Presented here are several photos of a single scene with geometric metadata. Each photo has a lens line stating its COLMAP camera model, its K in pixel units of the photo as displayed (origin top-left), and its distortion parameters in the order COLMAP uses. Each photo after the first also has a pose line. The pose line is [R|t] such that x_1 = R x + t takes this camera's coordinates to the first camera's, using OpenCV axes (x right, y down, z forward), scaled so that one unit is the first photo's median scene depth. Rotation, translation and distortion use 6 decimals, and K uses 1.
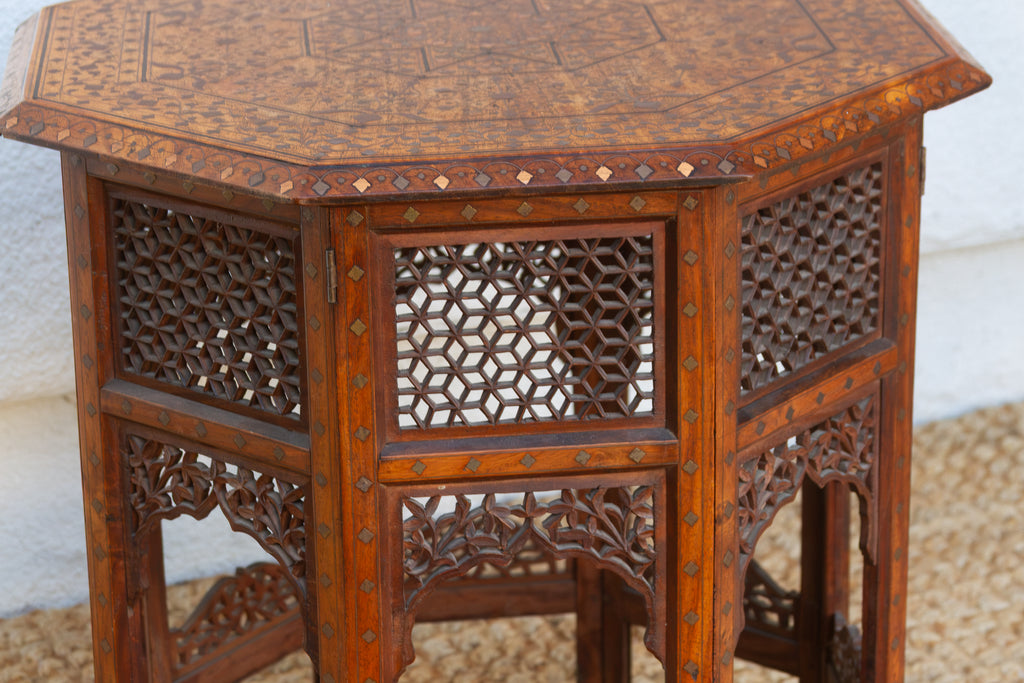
lens RADIAL K [[2979.5, 0, 513.6], [0, 2979.5, 298.6], [0, 0, 1]] dist [0.031641, 0.470482]
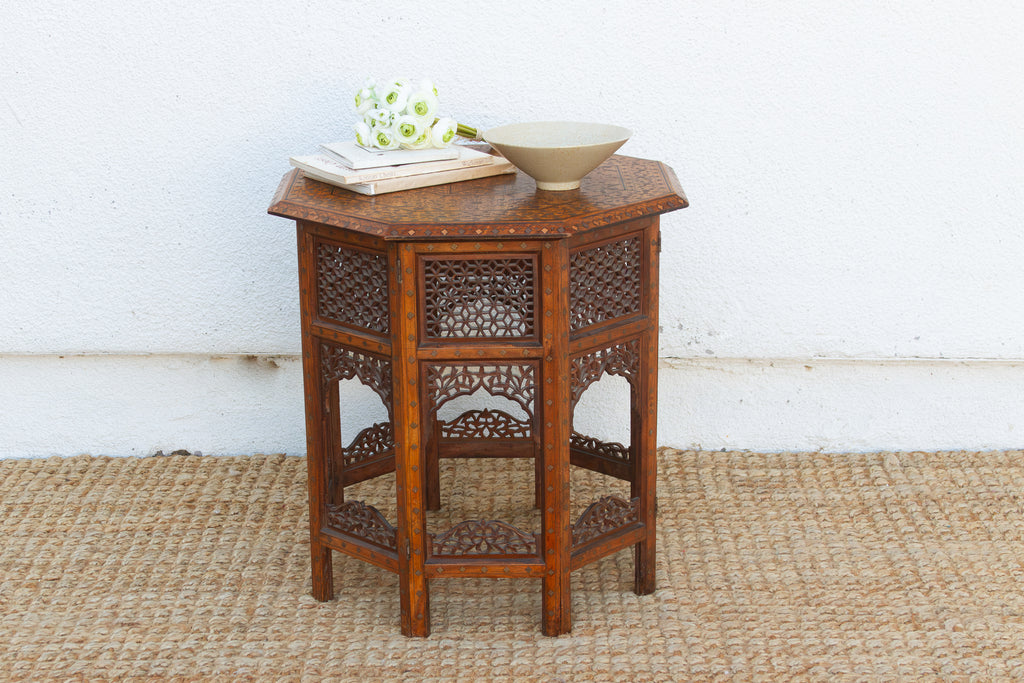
lens RADIAL K [[1828.6, 0, 470.3], [0, 1828.6, 365.2], [0, 0, 1]] dist [-0.008497, 0.024597]
pose [[0.995202, 0.033348, -0.091988, 0.129777], [-0.035357, 0.999169, -0.020296, 0.092721], [0.091235, 0.023451, 0.995553, -0.461267]]
